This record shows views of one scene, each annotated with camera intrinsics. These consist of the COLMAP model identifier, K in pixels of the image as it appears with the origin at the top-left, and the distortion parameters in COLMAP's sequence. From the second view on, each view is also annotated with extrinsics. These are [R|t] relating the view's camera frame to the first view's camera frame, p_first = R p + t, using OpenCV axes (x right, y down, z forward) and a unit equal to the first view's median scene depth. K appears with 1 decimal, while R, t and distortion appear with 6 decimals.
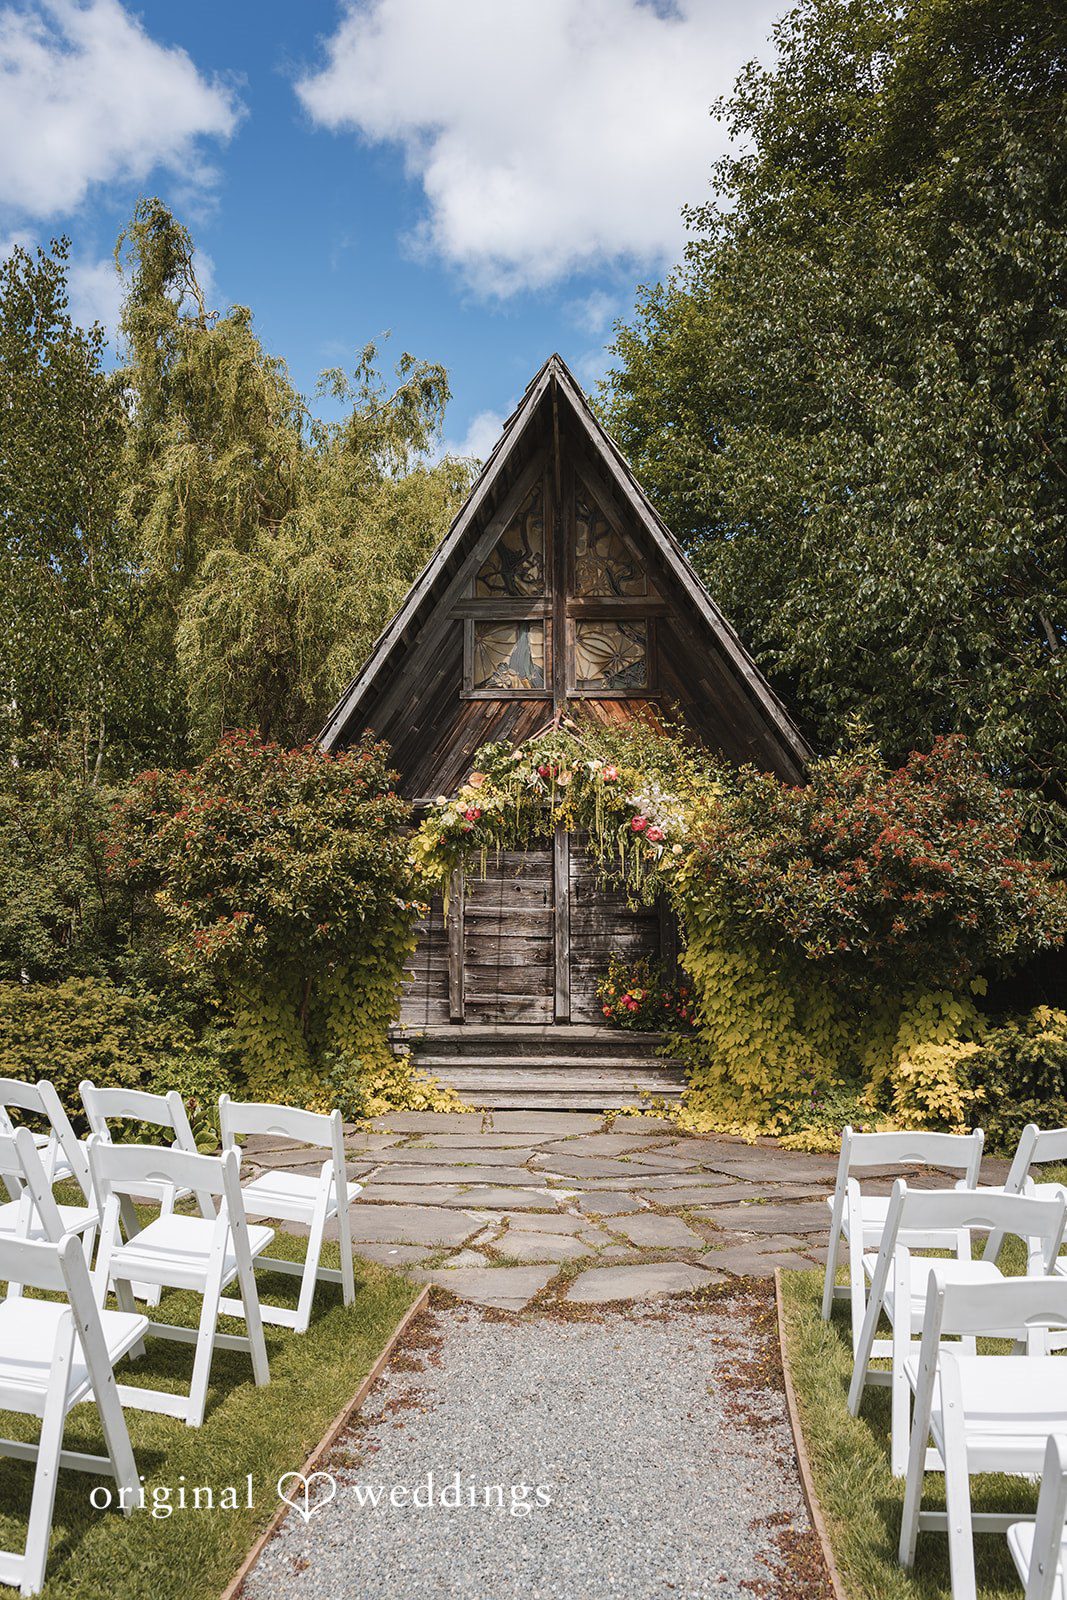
lens RADIAL K [[1191.6, 0, 528.7], [0, 1191.6, 809.7], [0, 0, 1]] dist [-0.006800, -0.005861]
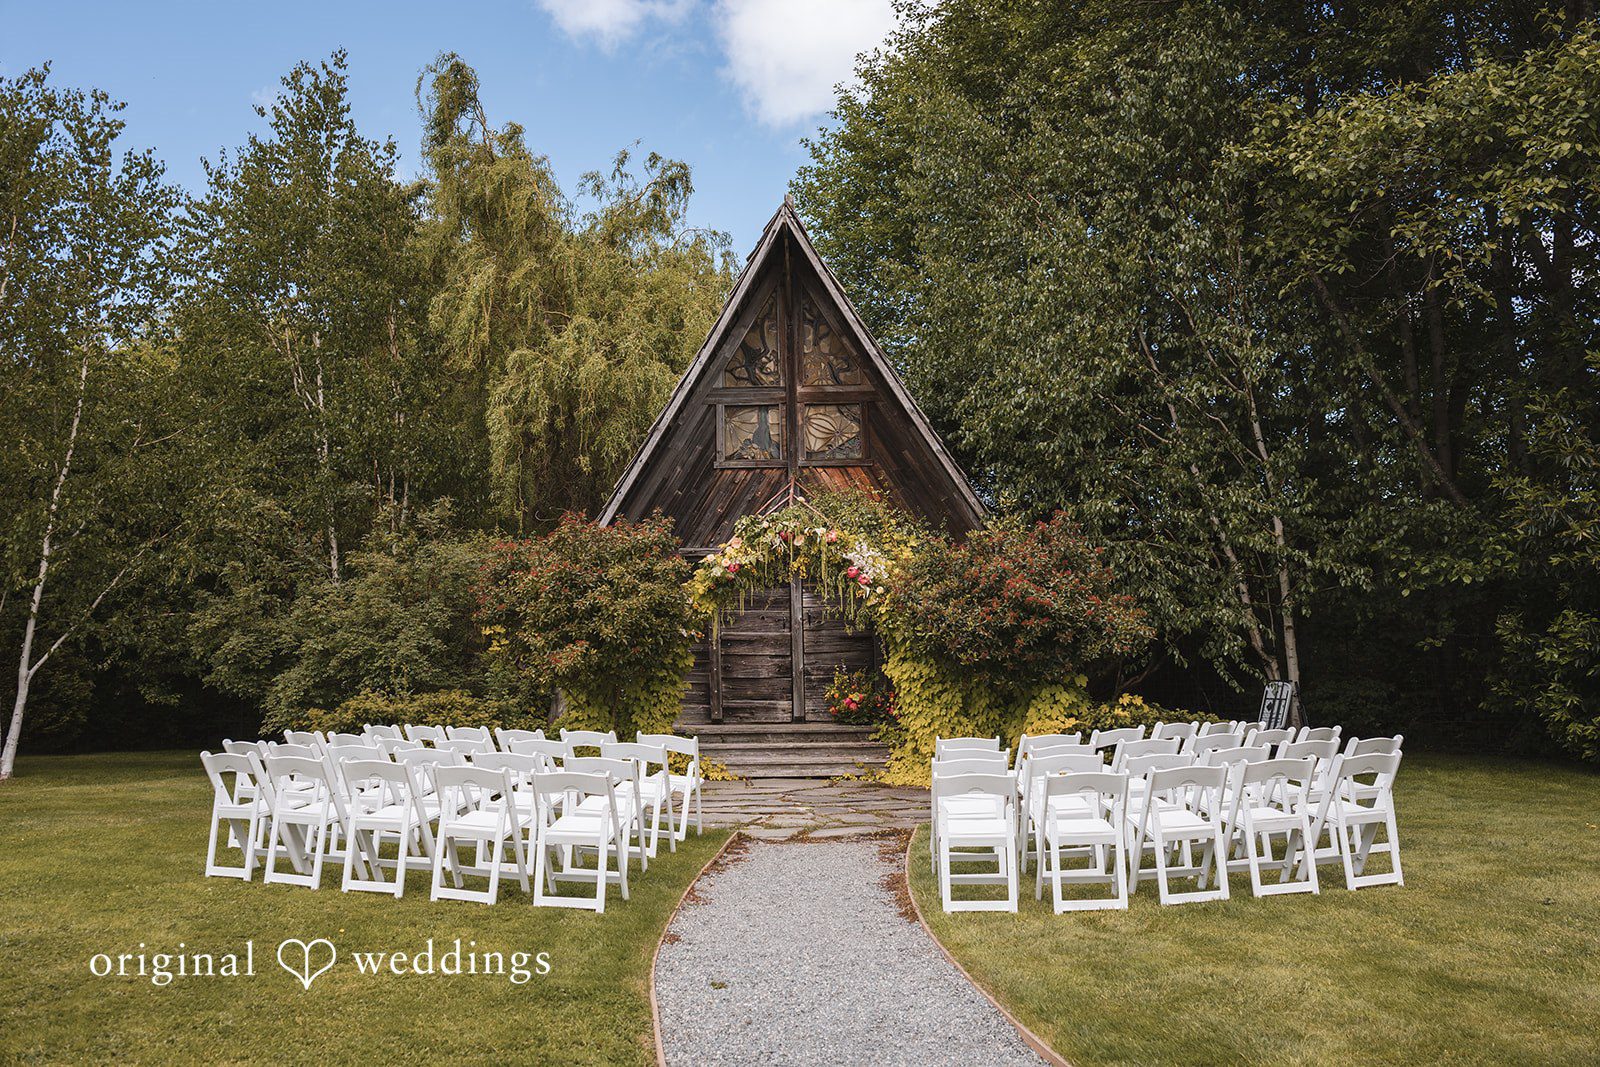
lens RADIAL K [[1364.3, 0, 800.0], [0, 1364.3, 533.5], [0, 0, 1]] dist [-0.005885, 0.004274]
pose [[0.999238, -0.015719, 0.035719, -0.024376], [0.015180, 0.999767, 0.015317, -0.055632], [-0.035952, -0.014763, 0.999244, -0.564782]]
